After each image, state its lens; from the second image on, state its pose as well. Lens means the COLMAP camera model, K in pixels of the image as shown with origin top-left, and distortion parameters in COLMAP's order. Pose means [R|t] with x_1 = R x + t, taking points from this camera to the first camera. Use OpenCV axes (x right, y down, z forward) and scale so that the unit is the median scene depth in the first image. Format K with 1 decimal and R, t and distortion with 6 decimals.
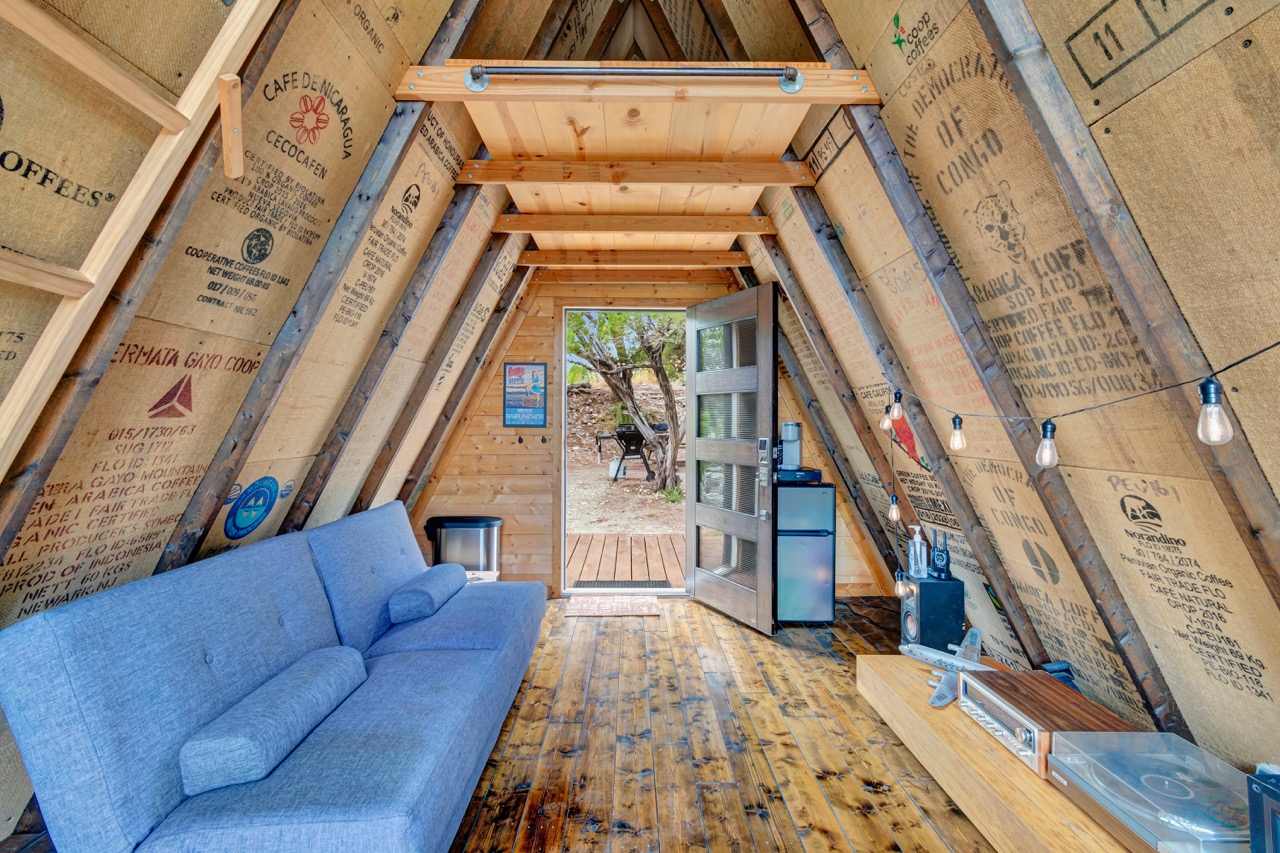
lens RADIAL K [[569.7, 0, 640.0], [0, 569.7, 426.5], [0, 0, 1]] dist [0.001661, 0.000372]
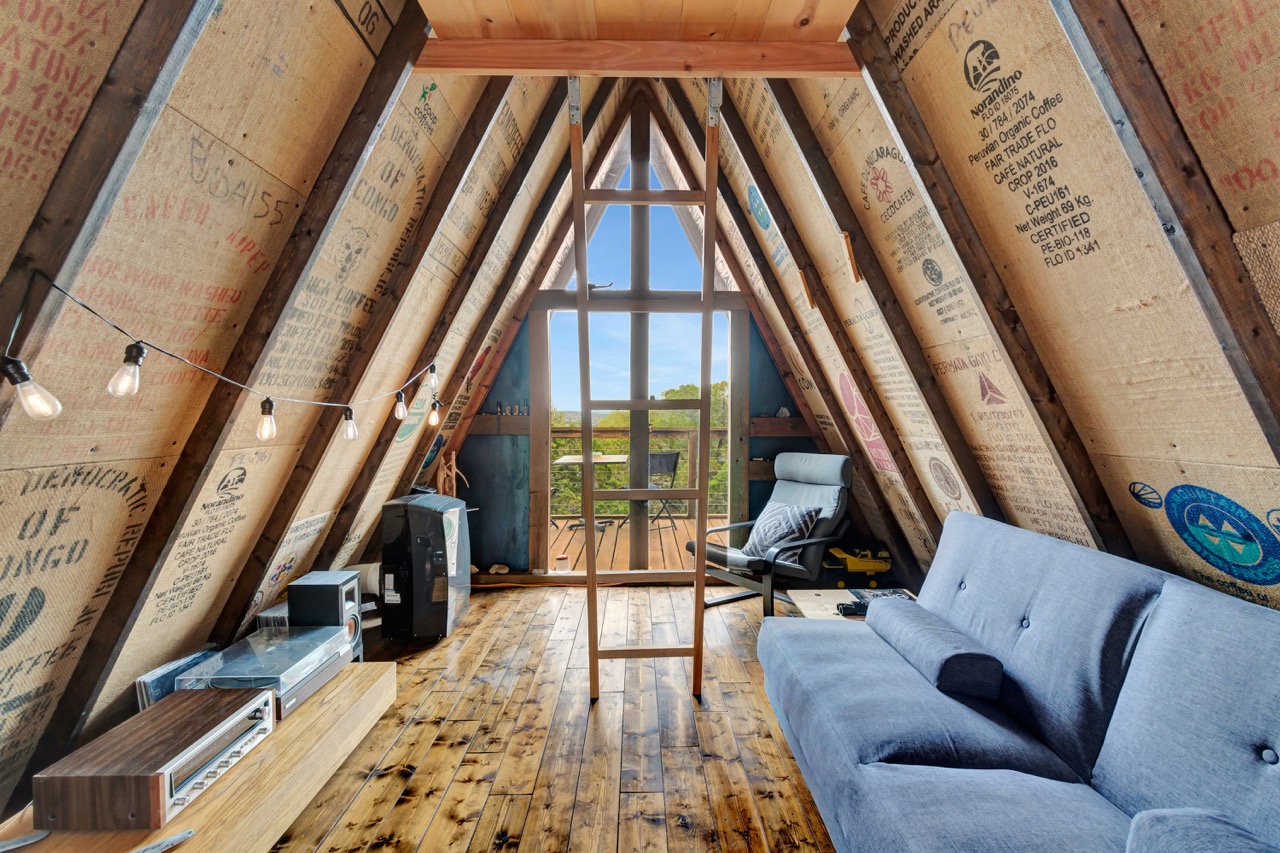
lens RADIAL K [[569.7, 0, 640.0], [0, 569.7, 426.5], [0, 0, 1]] dist [0.001661, 0.000372]
pose [[-0.999970, 0.000567, 0.007773, -0.014785], [0.000753, 0.999715, 0.023868, 0.002963], [-0.007757, 0.023873, -0.999685, 2.261622]]
